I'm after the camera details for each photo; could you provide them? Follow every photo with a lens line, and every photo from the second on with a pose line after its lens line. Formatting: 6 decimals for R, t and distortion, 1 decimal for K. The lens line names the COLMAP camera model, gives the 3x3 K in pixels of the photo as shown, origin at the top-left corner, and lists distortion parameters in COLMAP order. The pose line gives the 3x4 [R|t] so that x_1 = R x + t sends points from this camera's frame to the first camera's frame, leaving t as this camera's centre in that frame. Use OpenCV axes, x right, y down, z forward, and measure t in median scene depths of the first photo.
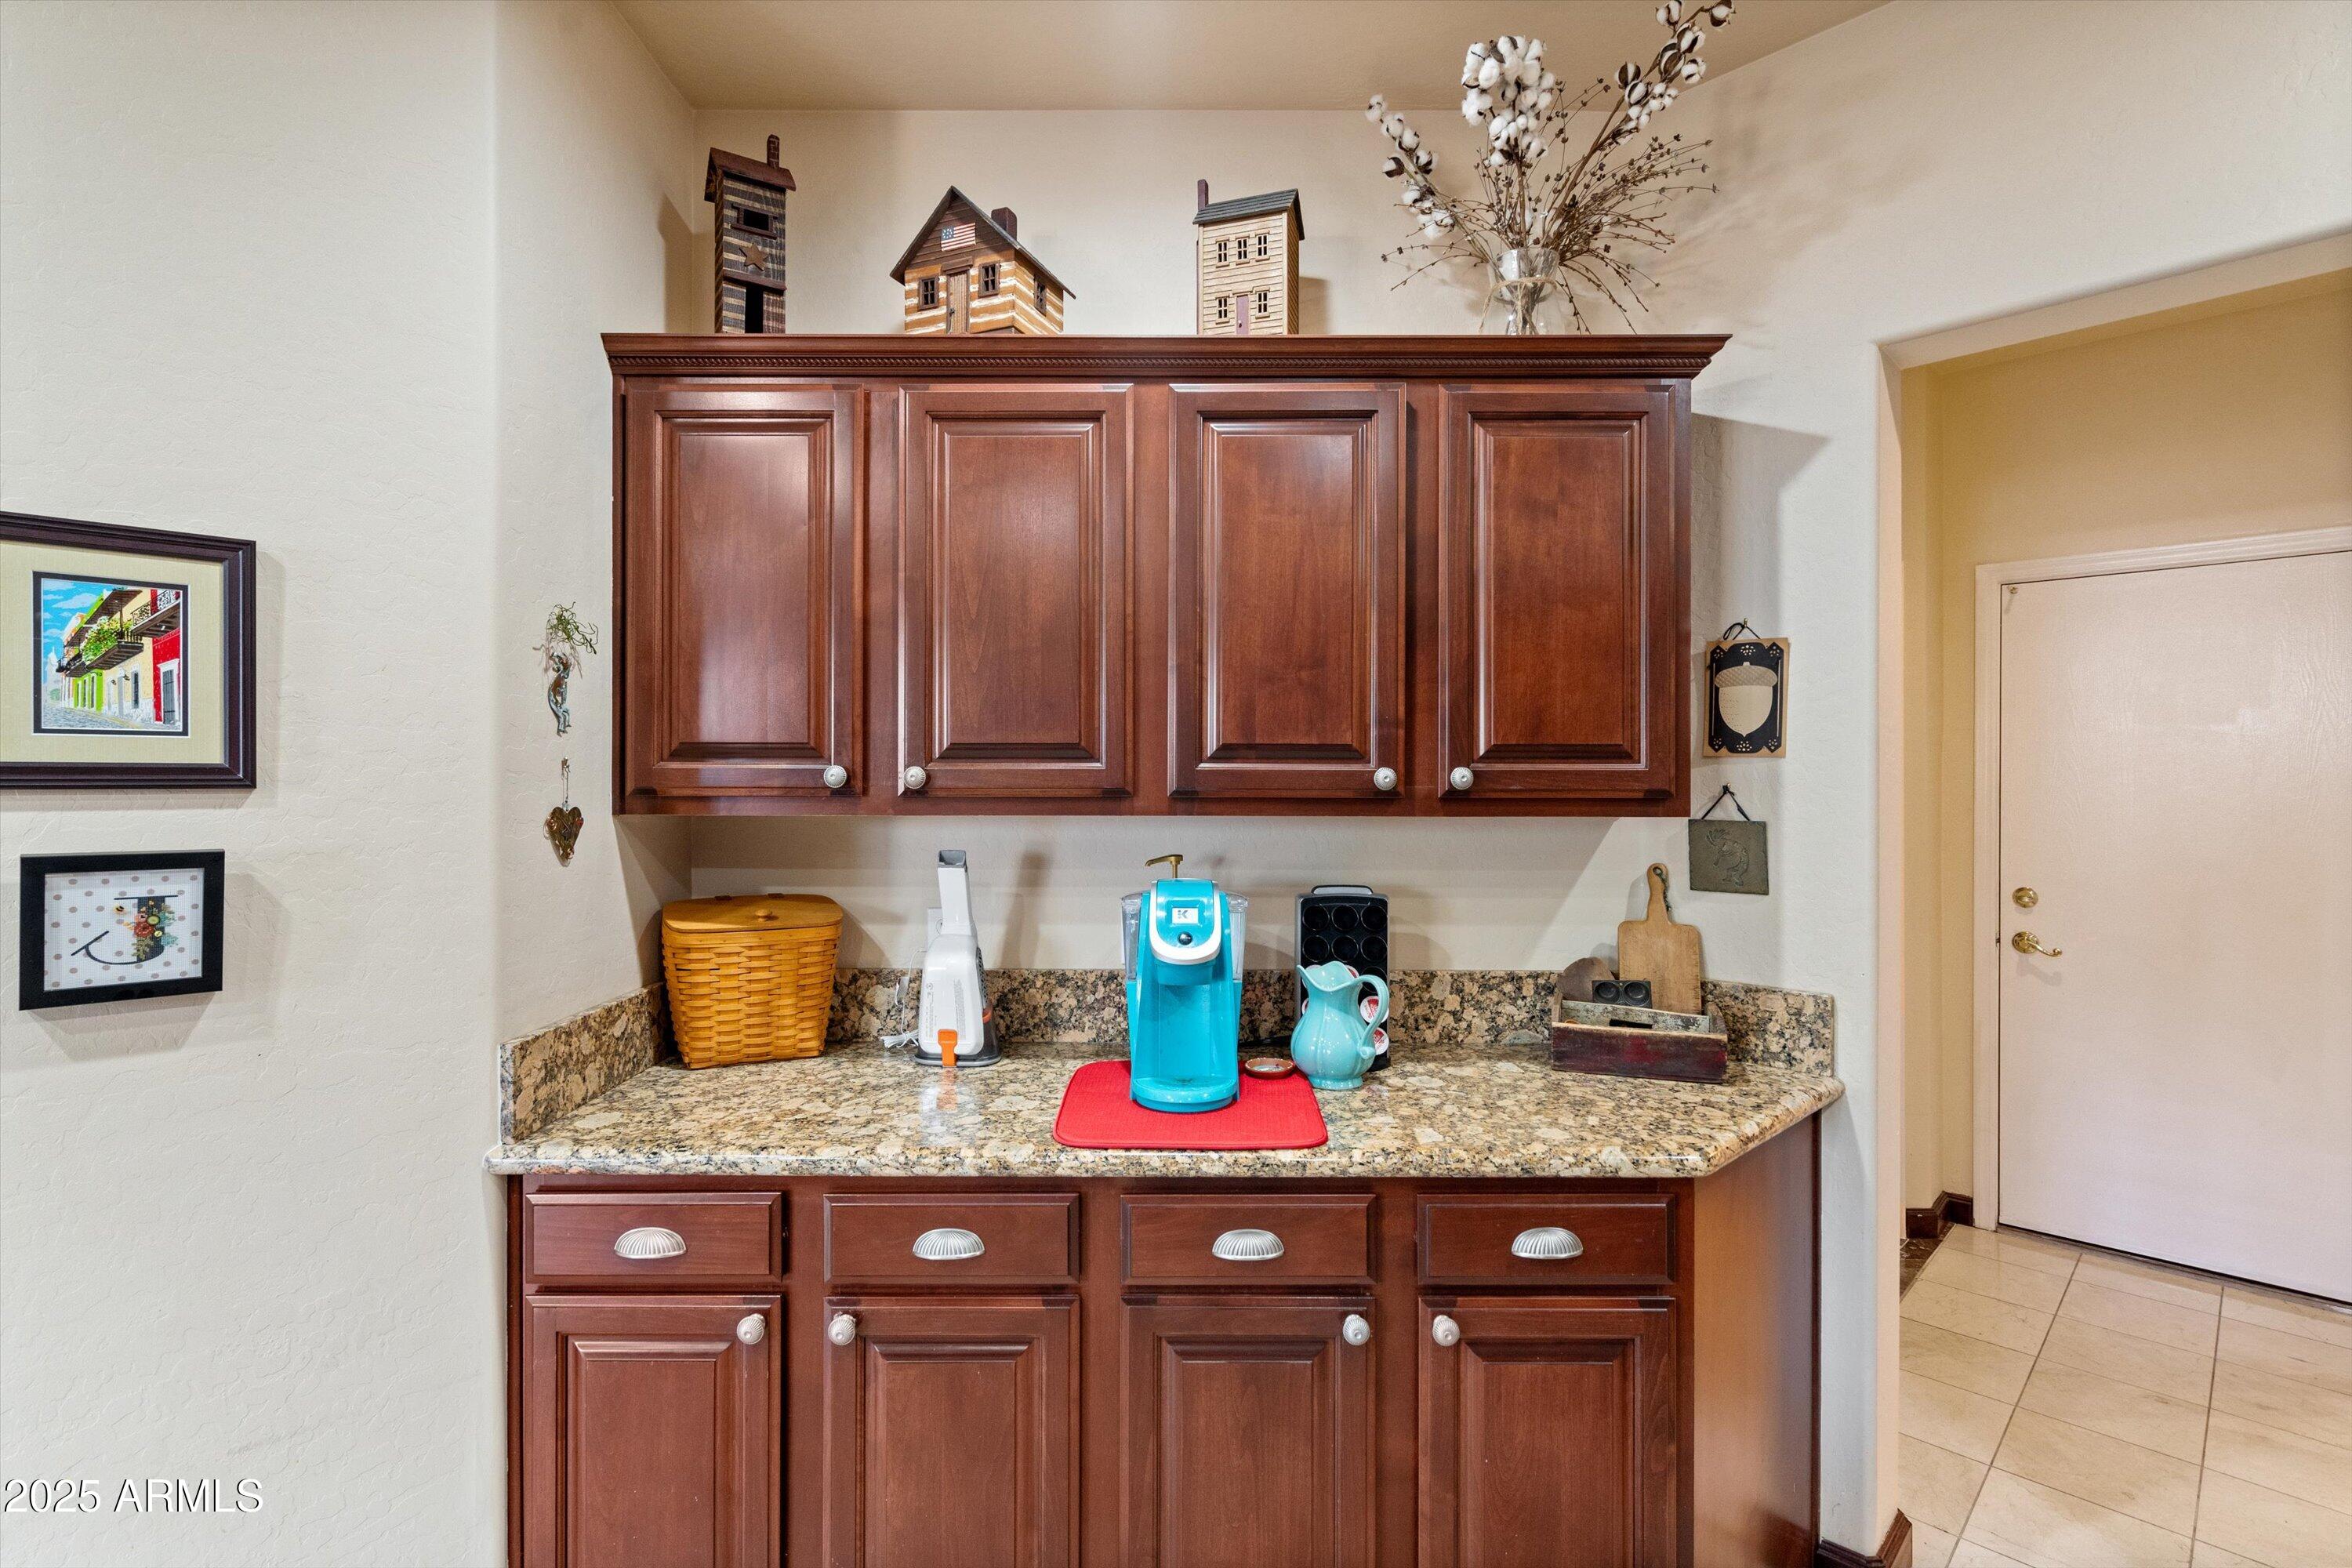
lens RADIAL K [[1108.0, 0, 1170.6], [0, 1108.0, 774.0], [0, 0, 1]] dist [0.000776, 0.000169]
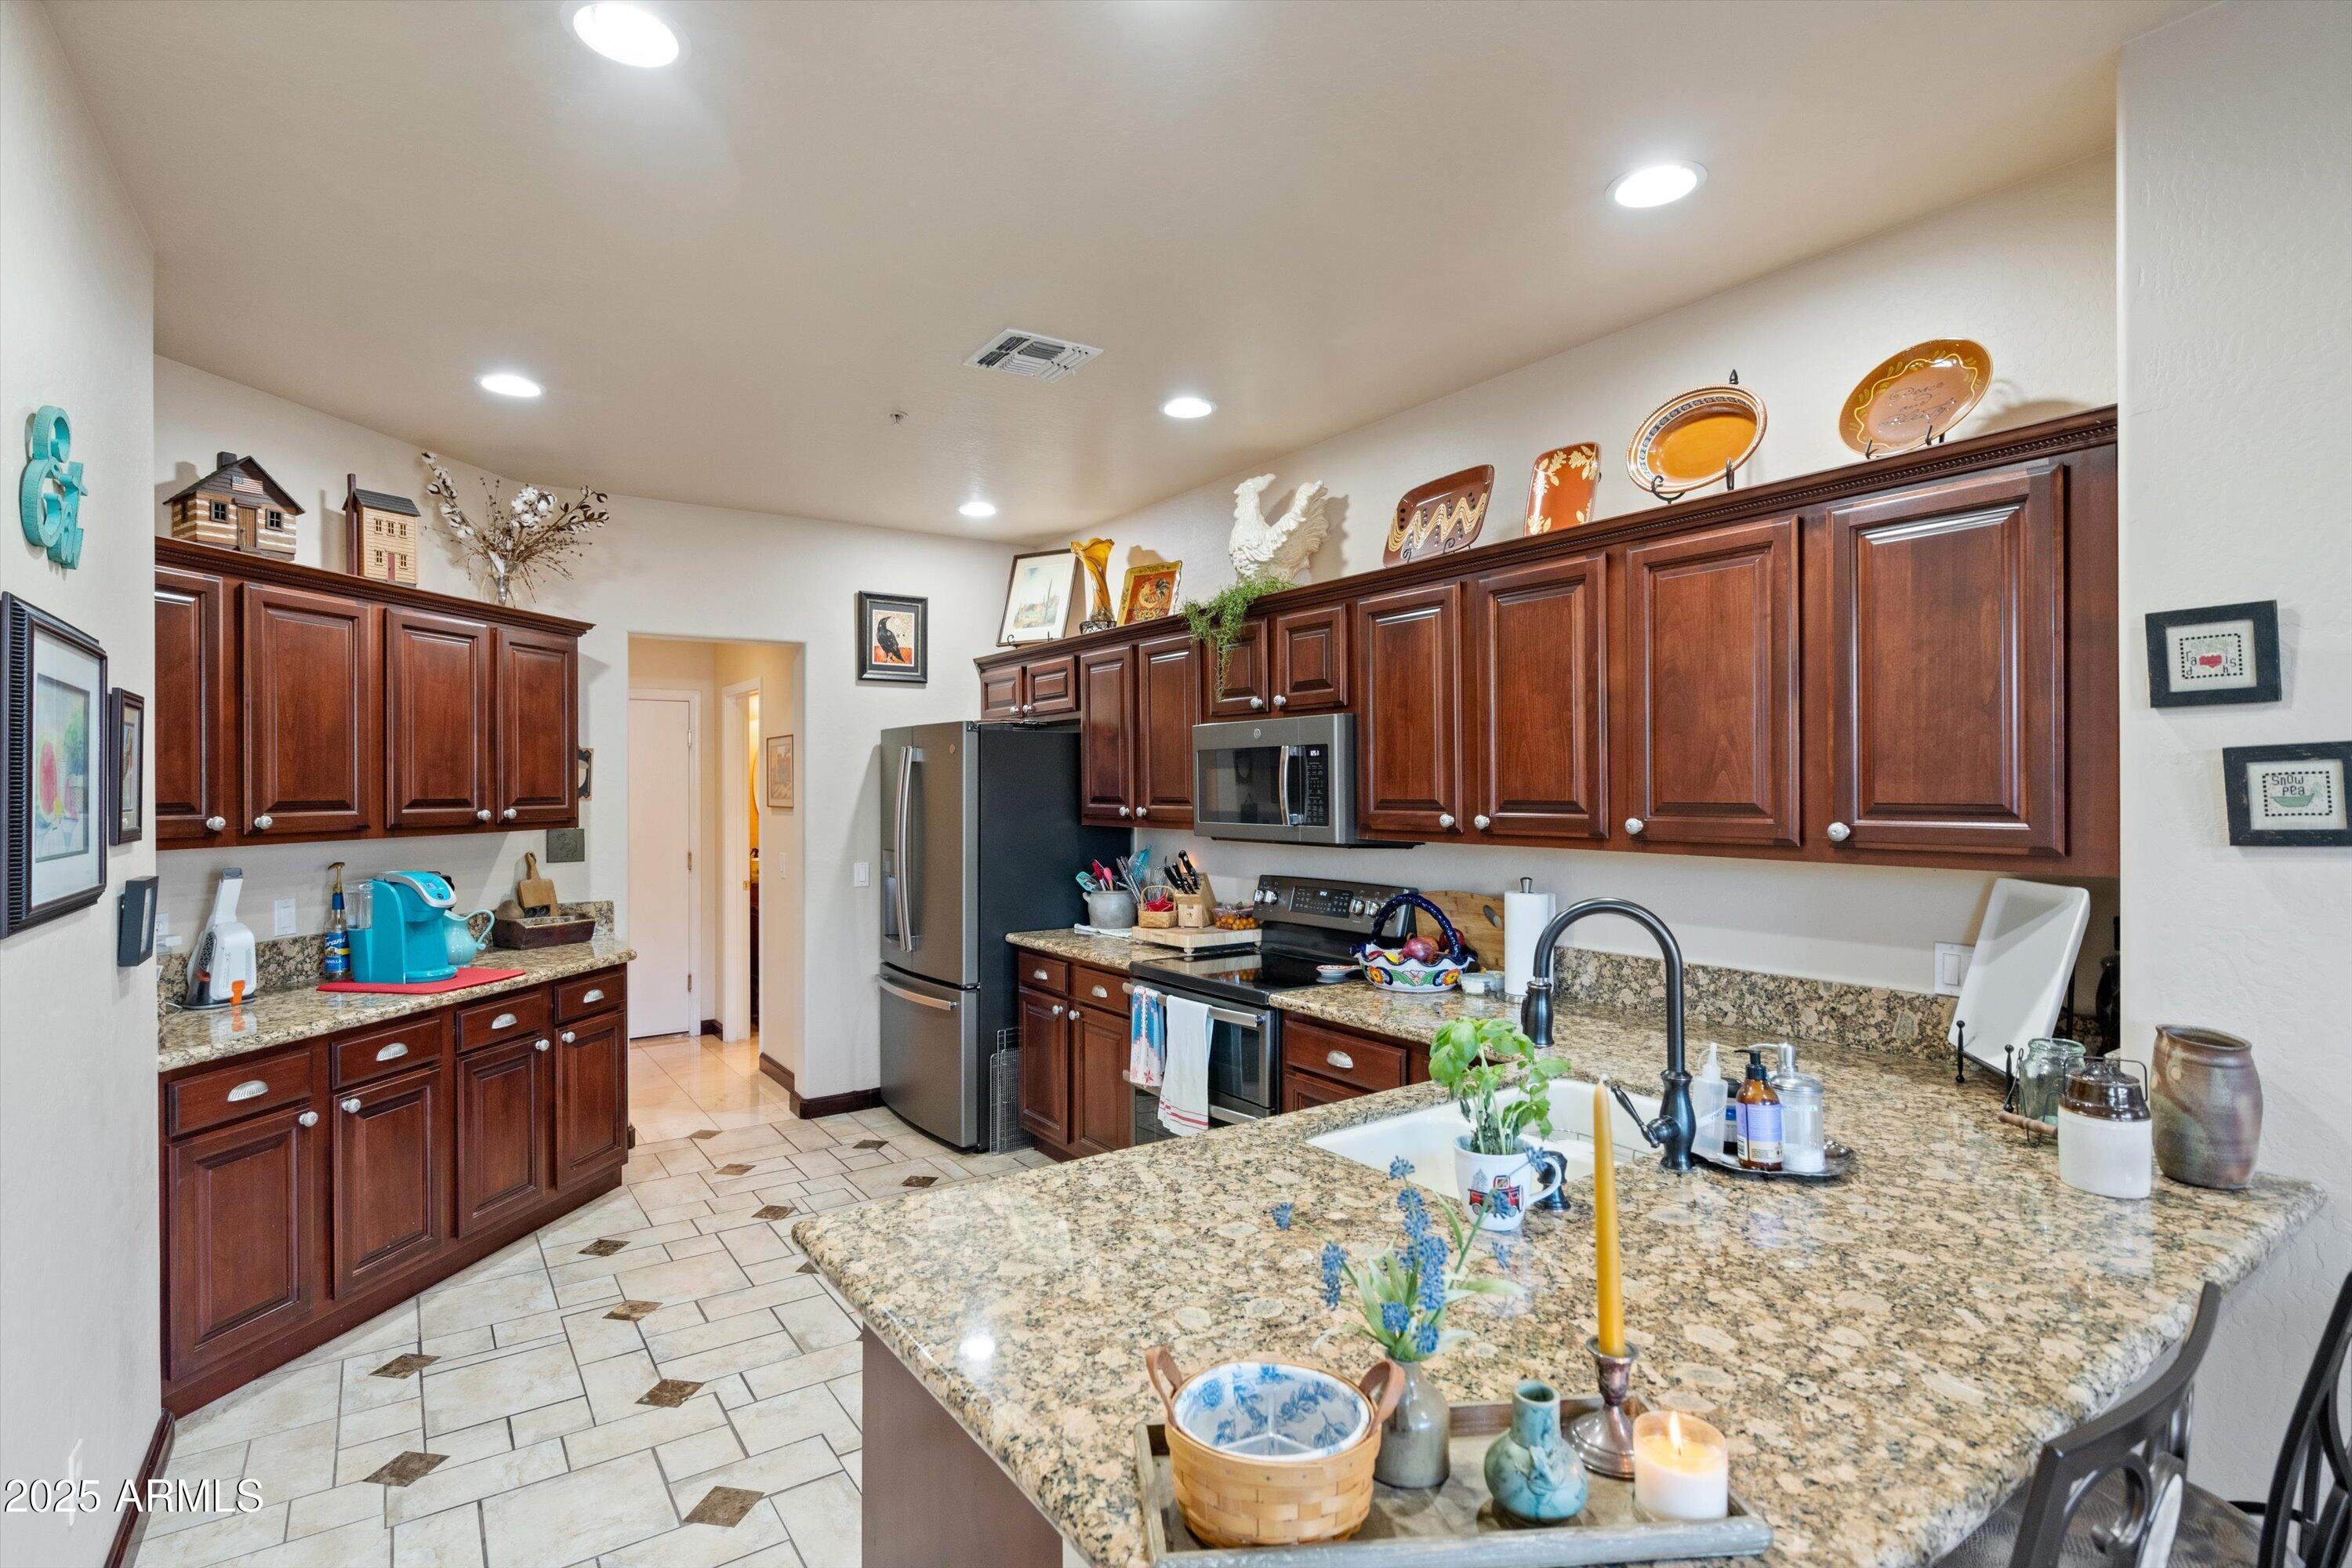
lens RADIAL K [[1128.3, 0, 1168.8], [0, 1128.3, 780.7], [0, 0, 1]] dist [-0.001493, 0.000172]
pose [[0.176982, 0.001090, 0.984213, -1.628836], [0.002097, 0.999997, -0.001484, -0.053423], [-0.984212, 0.002327, 0.176980, -0.628208]]
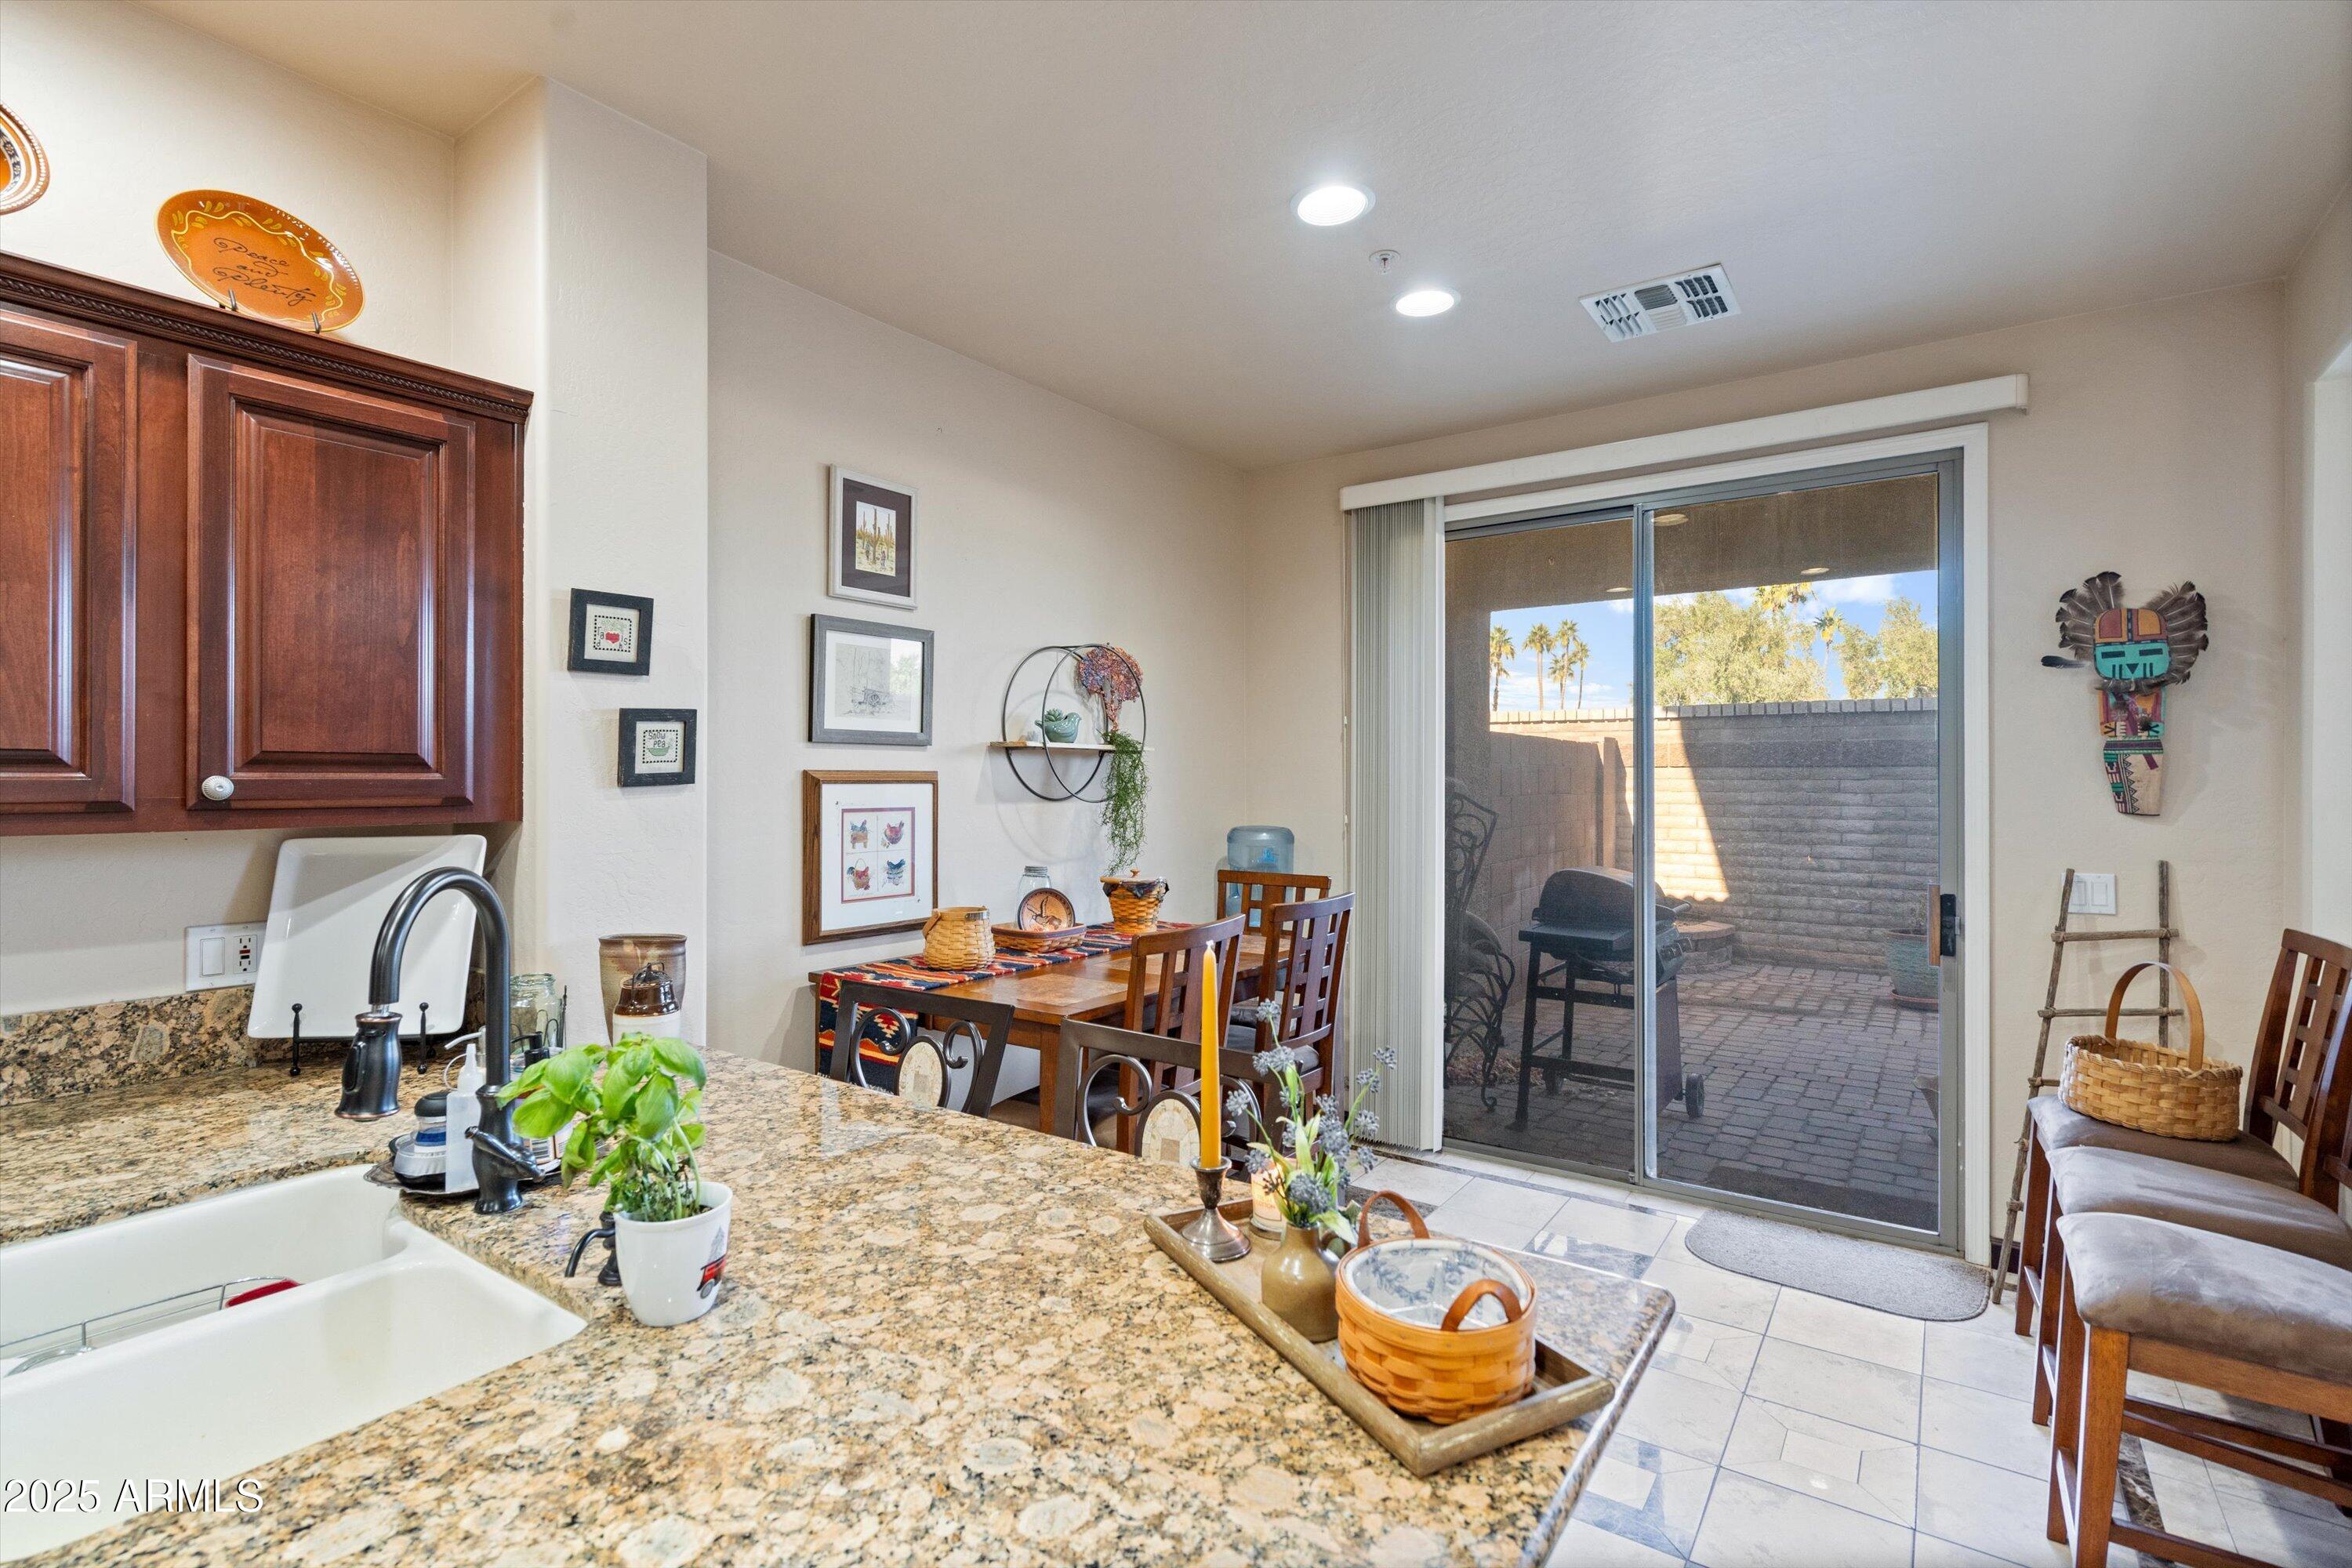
lens RADIAL K [[1097.9, 0, 1174.3], [0, 1097.9, 779.1], [0, 0, 1]] dist [-0.004824, -0.000040]
pose [[-0.985448, -0.003095, -0.169950, -0.927479], [-0.002420, 0.999988, -0.004183, -0.004050], [0.169961, -0.003711, -0.985444, -0.108771]]
